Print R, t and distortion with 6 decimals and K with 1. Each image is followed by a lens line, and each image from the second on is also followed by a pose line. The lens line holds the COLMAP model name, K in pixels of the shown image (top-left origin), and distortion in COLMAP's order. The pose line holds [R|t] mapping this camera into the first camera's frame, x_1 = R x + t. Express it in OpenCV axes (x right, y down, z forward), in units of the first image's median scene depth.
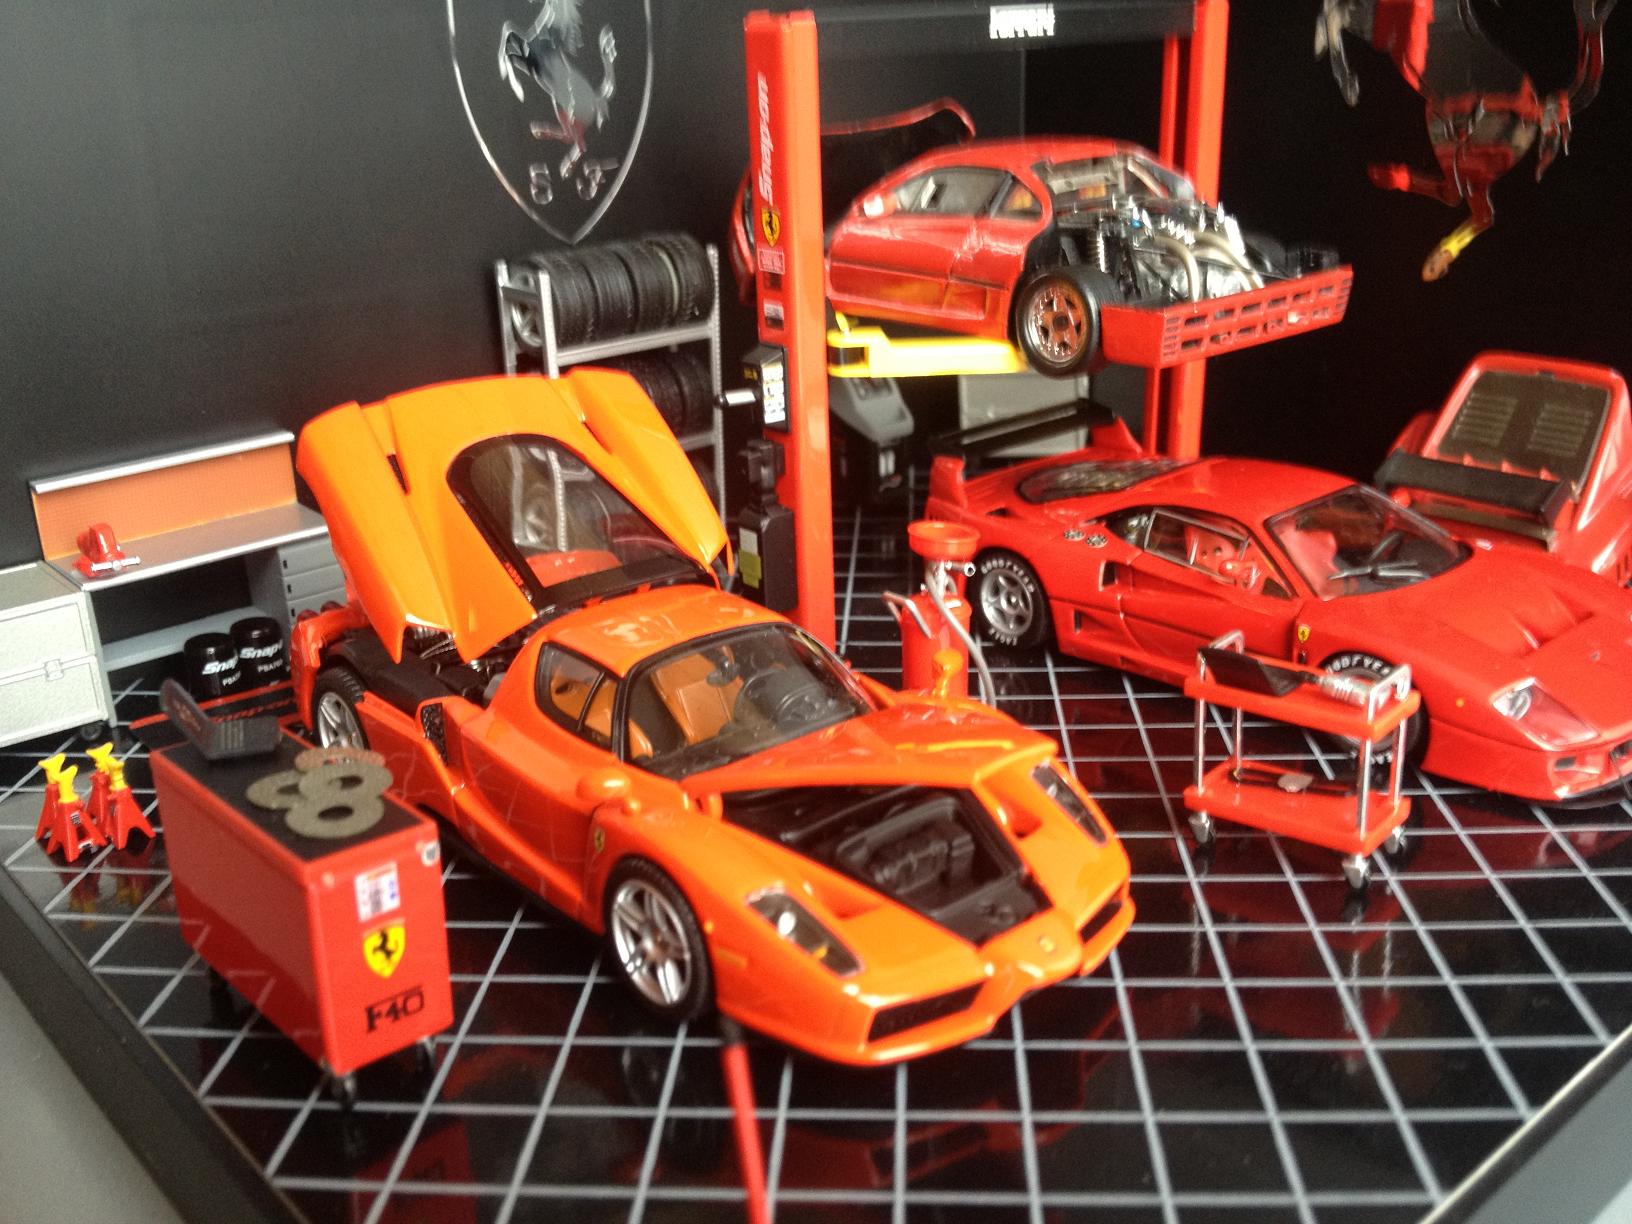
lens RADIAL K [[1593.2, 0, 816.4], [0, 1593.2, 599.7], [0, 0, 1]] dist [0.150498, -0.470298]
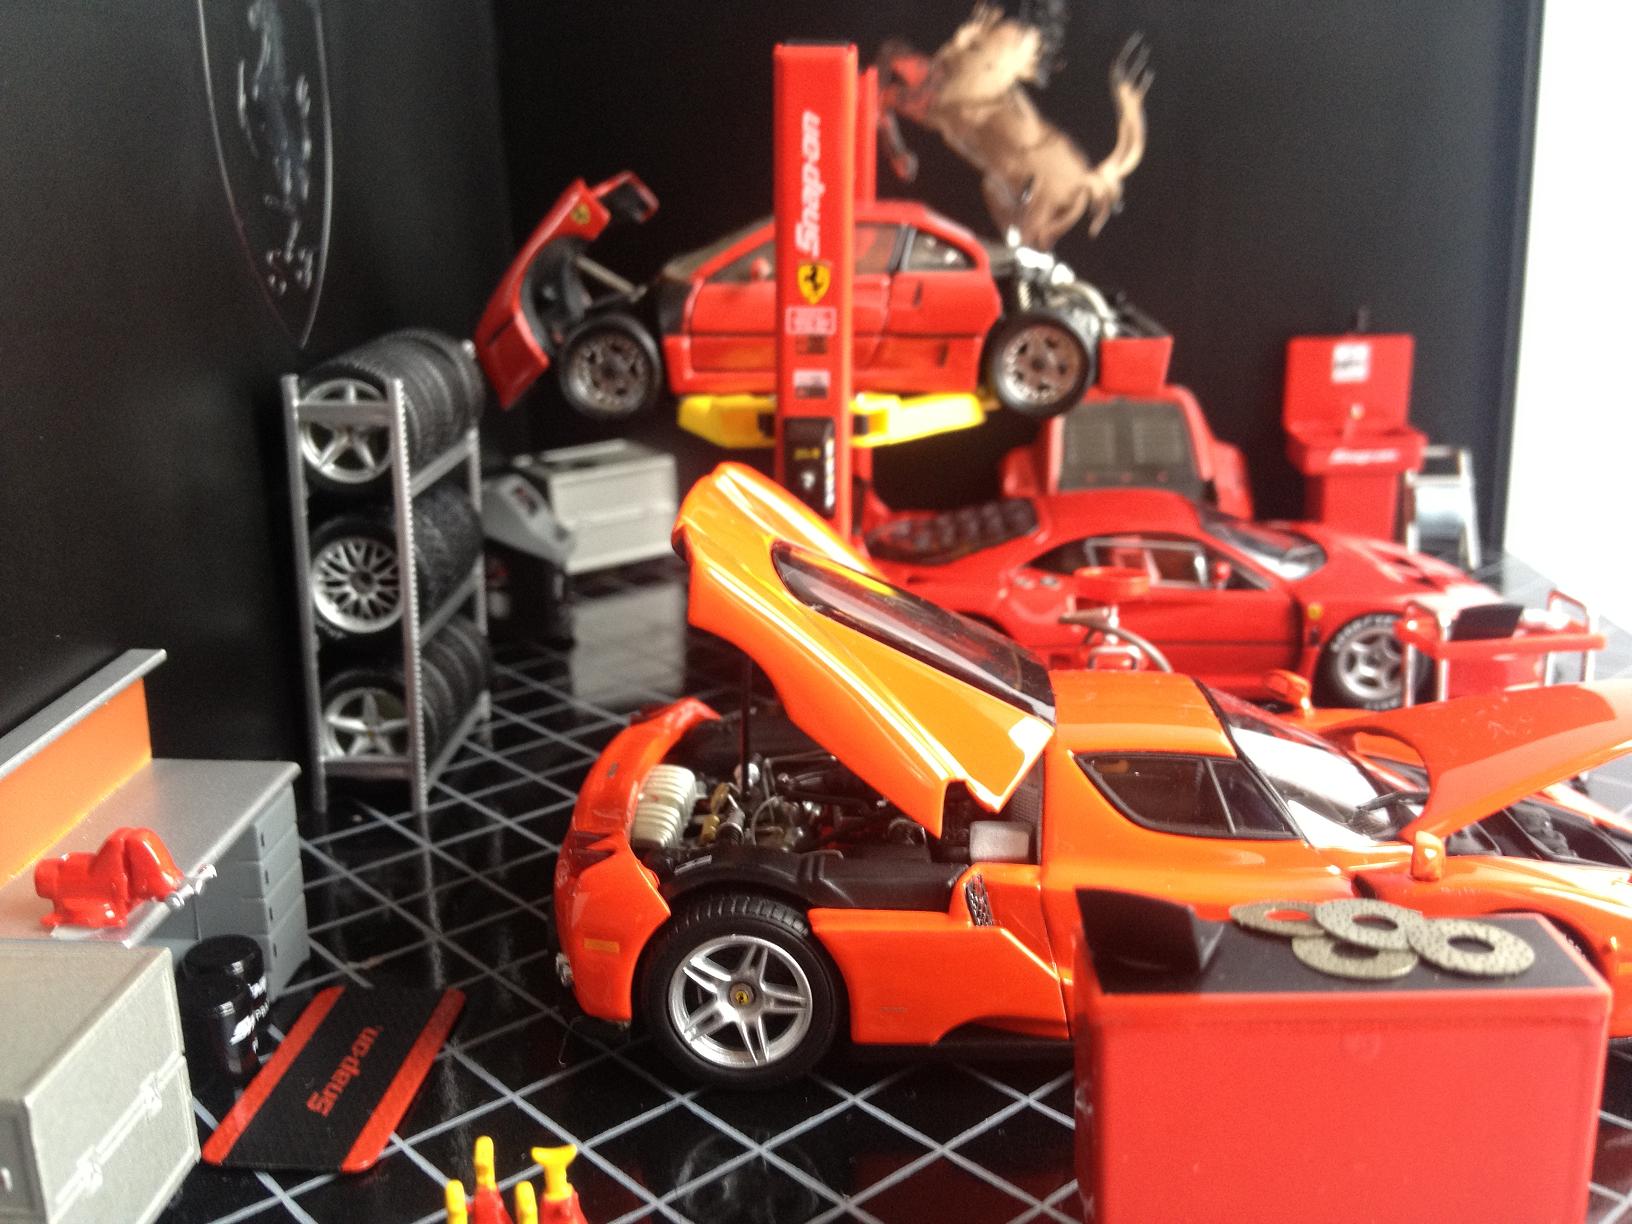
lens RADIAL K [[1593.2, 0, 816.4], [0, 1593.2, 599.7], [0, 0, 1]] dist [0.150498, -0.470298]
pose [[0.695432, -0.176998, 0.696453, -0.653194], [0.242790, 0.970070, 0.004101, -0.069053], [-0.676334, 0.166240, 0.717591, 0.405563]]
